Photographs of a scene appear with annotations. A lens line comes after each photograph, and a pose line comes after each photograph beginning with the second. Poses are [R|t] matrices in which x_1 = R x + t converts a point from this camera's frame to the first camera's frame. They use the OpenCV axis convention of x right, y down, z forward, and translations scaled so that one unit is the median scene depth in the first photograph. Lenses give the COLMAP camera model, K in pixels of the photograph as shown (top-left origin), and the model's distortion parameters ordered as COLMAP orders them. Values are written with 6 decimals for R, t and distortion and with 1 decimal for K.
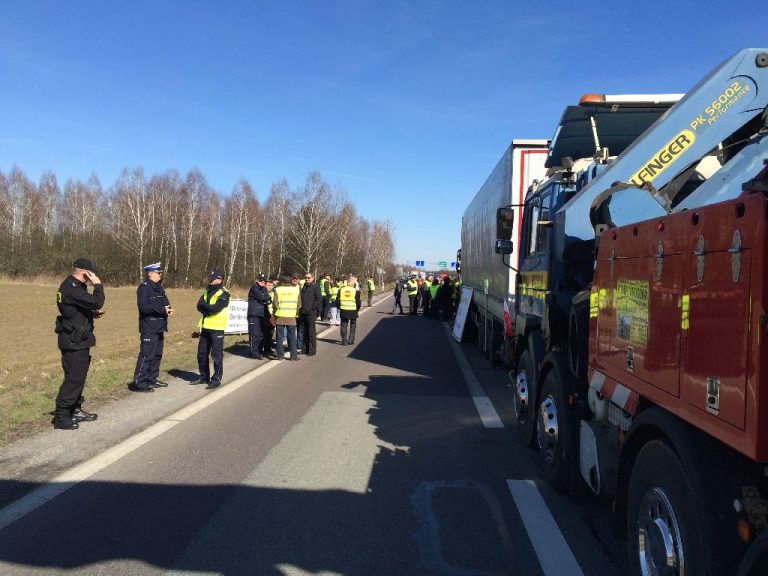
lens RADIAL K [[645.2, 0, 384.0], [0, 645.2, 288.0], [0, 0, 1]] dist [0.028556, -0.010978]
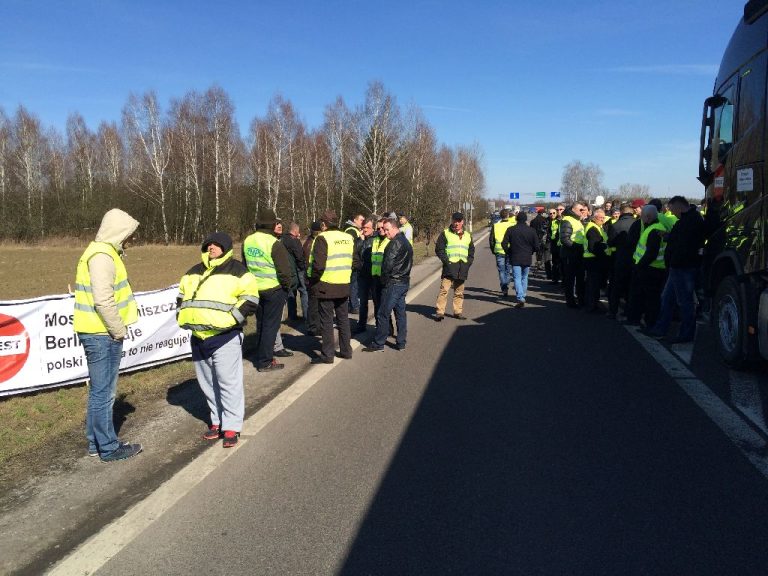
lens RADIAL K [[645.2, 0, 384.0], [0, 645.2, 288.0], [0, 0, 1]] dist [0.028556, -0.010978]
pose [[0.988520, -0.044147, -0.144498, 0.003283], [0.057381, 0.994401, 0.088735, -0.002811], [0.139772, -0.096007, 0.985518, 0.189420]]
